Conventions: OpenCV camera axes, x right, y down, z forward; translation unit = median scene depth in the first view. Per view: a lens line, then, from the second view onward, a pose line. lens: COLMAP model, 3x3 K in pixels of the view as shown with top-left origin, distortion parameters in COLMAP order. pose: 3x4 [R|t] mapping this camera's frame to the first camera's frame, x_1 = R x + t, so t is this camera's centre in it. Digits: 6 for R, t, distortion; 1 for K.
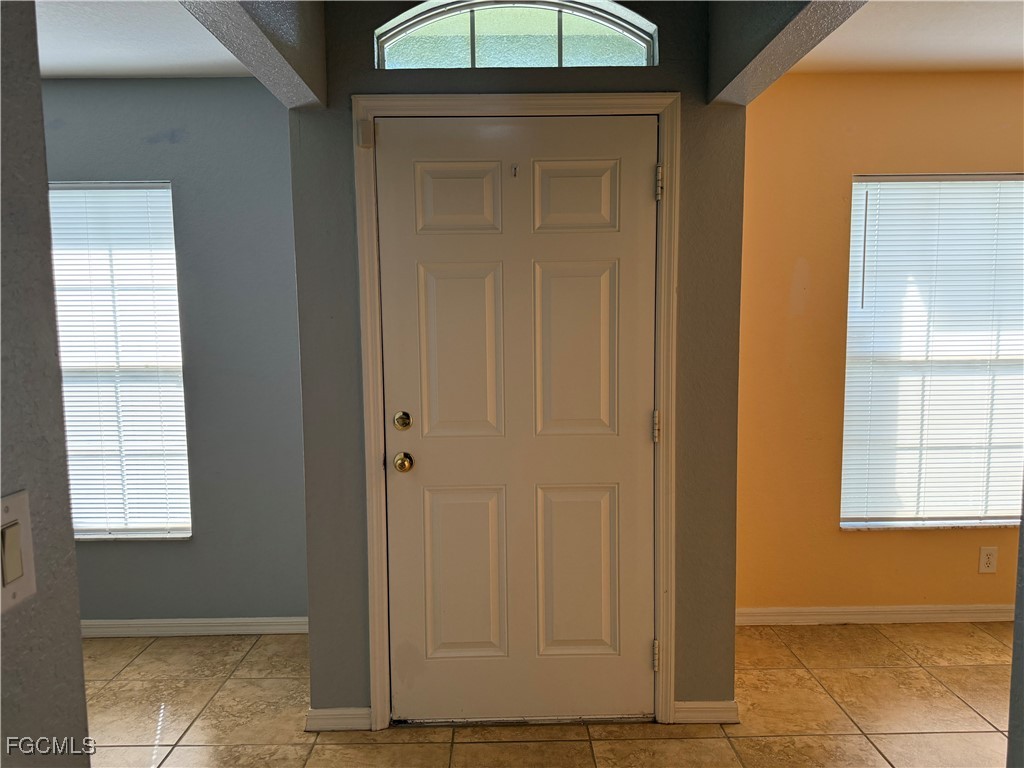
lens RADIAL K [[701.2, 0, 514.4], [0, 701.2, 388.5], [0, 0, 1]] dist [-0.000858, 0.000175]
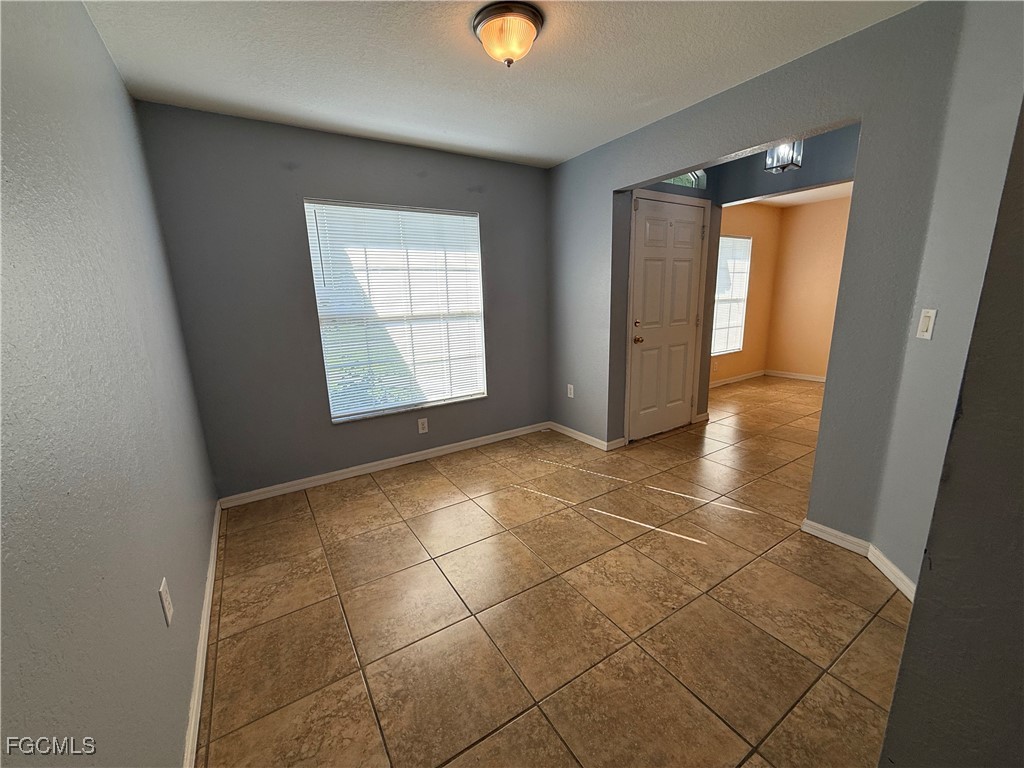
lens RADIAL K [[408.6, 0, 508.6], [0, 408.6, 385.0], [0, 0, 1]] dist [-0.000272, -0.000001]
pose [[0.856454, -0.131601, 0.499167, -1.283902], [0.066620, 0.987050, 0.145923, 0.014302], [-0.511906, -0.091722, 0.854131, -0.053210]]
